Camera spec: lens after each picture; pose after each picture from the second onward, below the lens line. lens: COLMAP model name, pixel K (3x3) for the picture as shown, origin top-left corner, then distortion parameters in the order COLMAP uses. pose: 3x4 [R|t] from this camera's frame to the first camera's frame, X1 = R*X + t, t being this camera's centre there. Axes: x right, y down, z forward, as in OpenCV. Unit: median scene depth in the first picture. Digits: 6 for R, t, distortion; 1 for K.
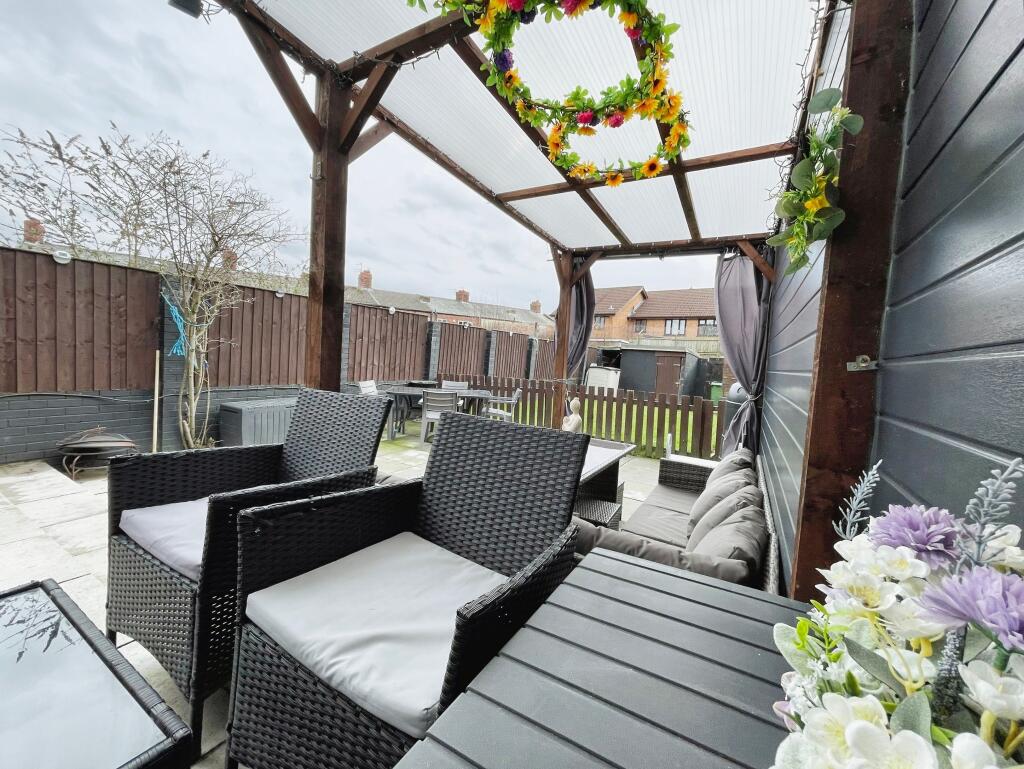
lens RADIAL K [[414.2, 0, 516.2], [0, 414.2, 387.2], [0, 0, 1]] dist [0.000910, 0.000089]
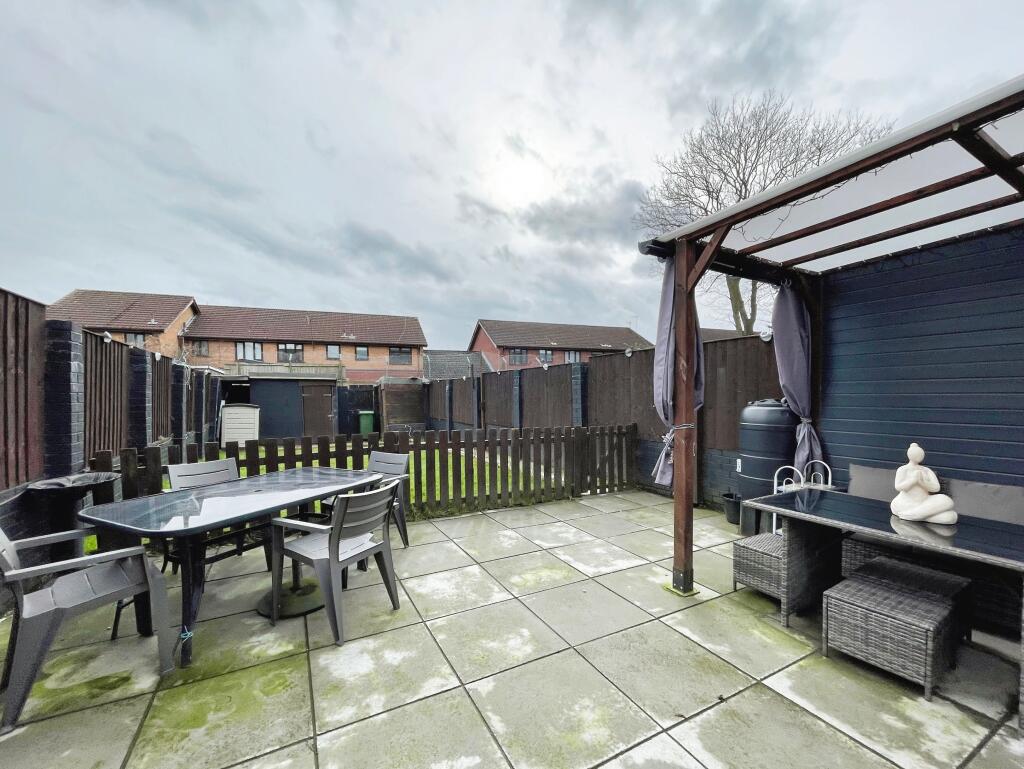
lens RADIAL K [[414.2, 0, 516.2], [0, 414.2, 387.2], [0, 0, 1]] dist [0.000910, 0.000089]
pose [[0.528061, -0.040170, 0.848256, -0.204028], [0.091072, 0.995799, -0.009538, -0.034560], [-0.844309, 0.082289, 0.529501, 0.257194]]
